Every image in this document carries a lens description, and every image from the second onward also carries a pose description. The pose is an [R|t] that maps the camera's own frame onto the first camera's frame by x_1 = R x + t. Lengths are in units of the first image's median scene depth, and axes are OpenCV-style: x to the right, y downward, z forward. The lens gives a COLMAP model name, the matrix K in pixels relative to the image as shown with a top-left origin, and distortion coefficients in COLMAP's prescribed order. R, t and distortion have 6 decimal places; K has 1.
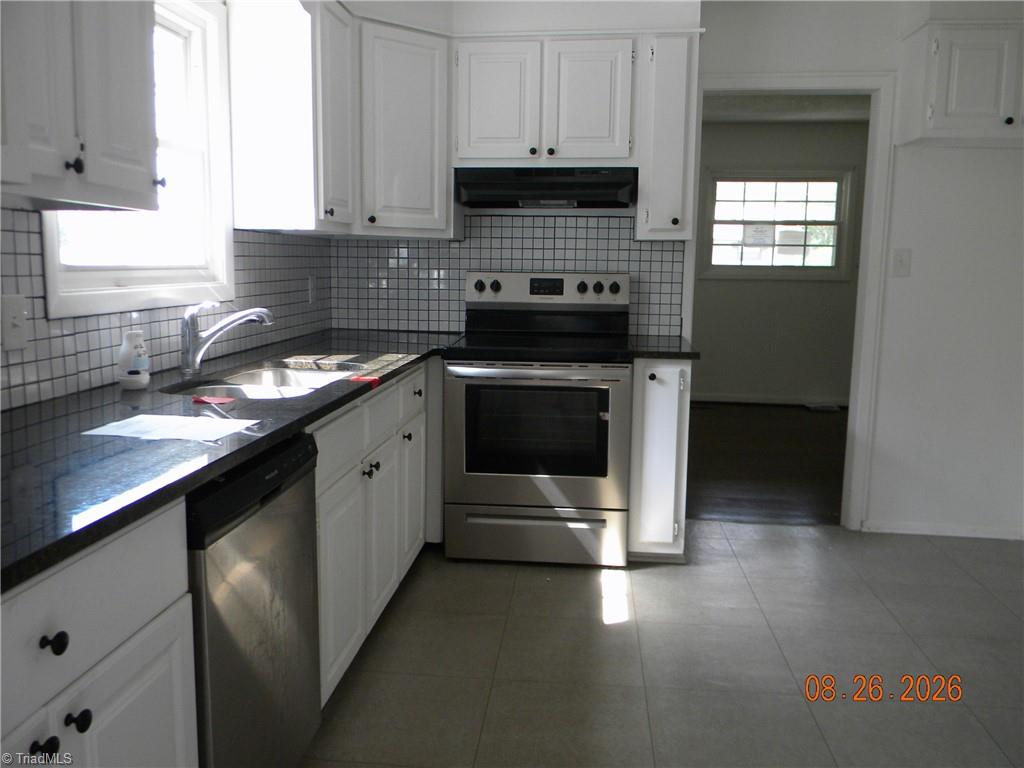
lens RADIAL K [[824.1, 0, 501.1], [0, 824.1, 370.2], [0, 0, 1]] dist [-0.002739, -0.000831]
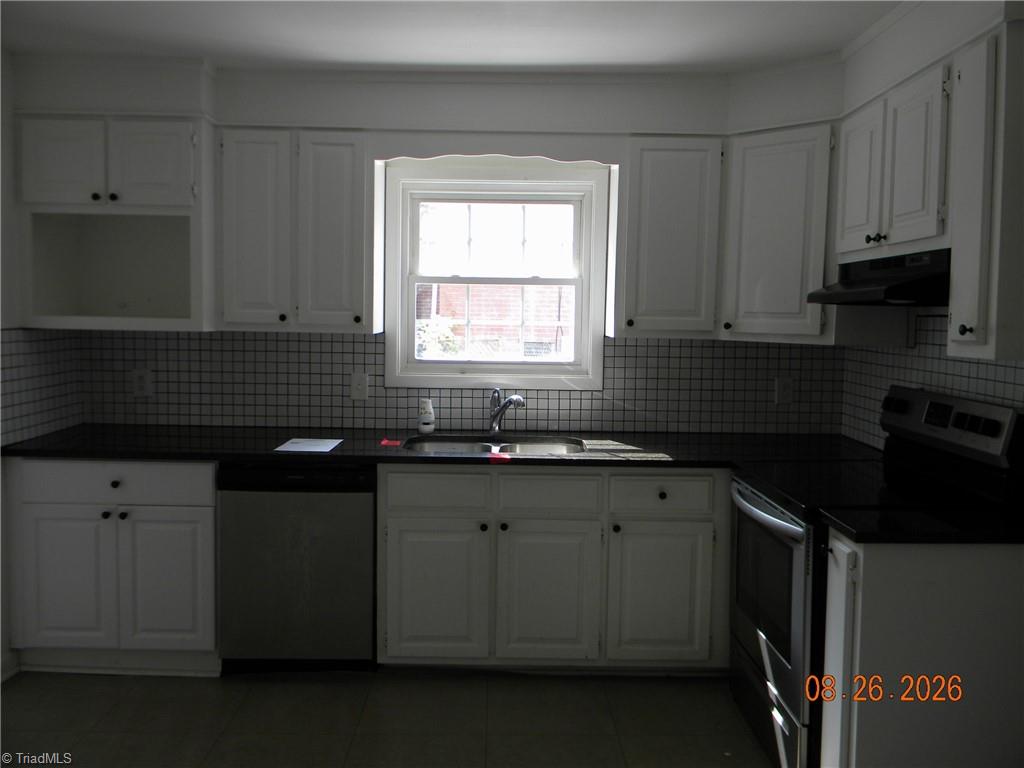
lens RADIAL K [[824.1, 0, 501.1], [0, 824.1, 370.2], [0, 0, 1]] dist [-0.002739, -0.000831]
pose [[0.120761, 0.058288, -0.990969, 1.110267], [-0.144928, 0.988614, 0.040488, -0.174910], [0.982045, 0.138729, 0.127833, 0.813594]]
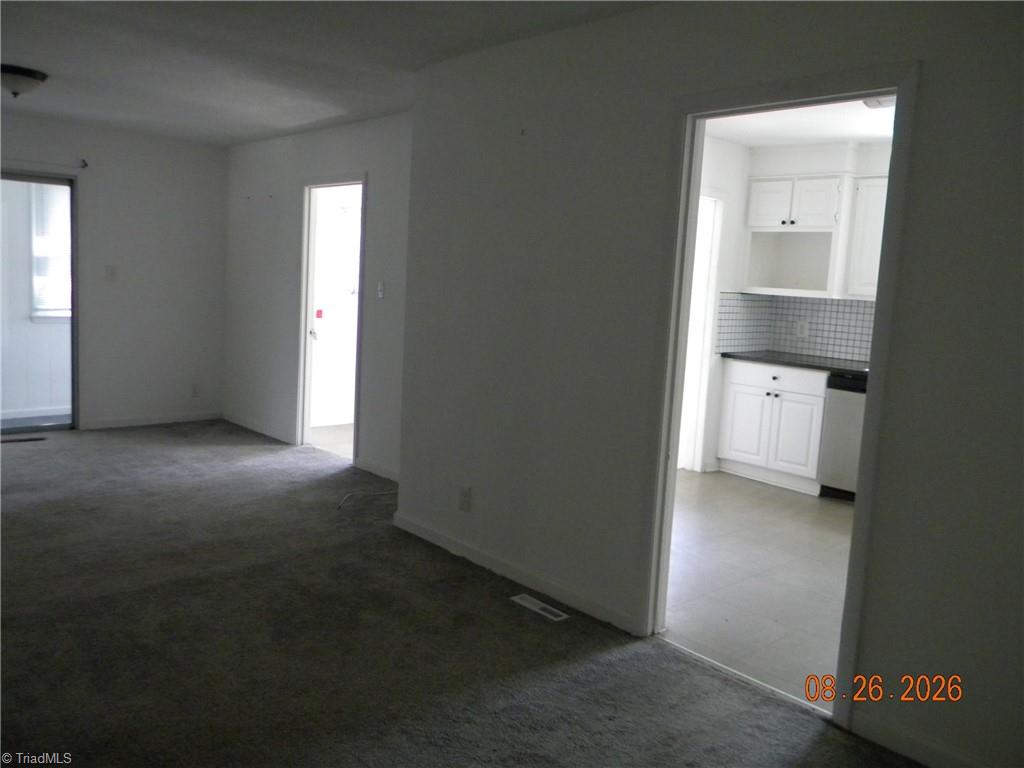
lens RADIAL K [[824.1, 0, 501.1], [0, 824.1, 370.2], [0, 0, 1]] dist [-0.002739, -0.000831]
pose [[-0.657221, 0.041002, -0.752581, 2.005239], [-0.159134, 0.968460, 0.191734, -0.210617], [0.736707, 0.245773, -0.629968, 1.280266]]
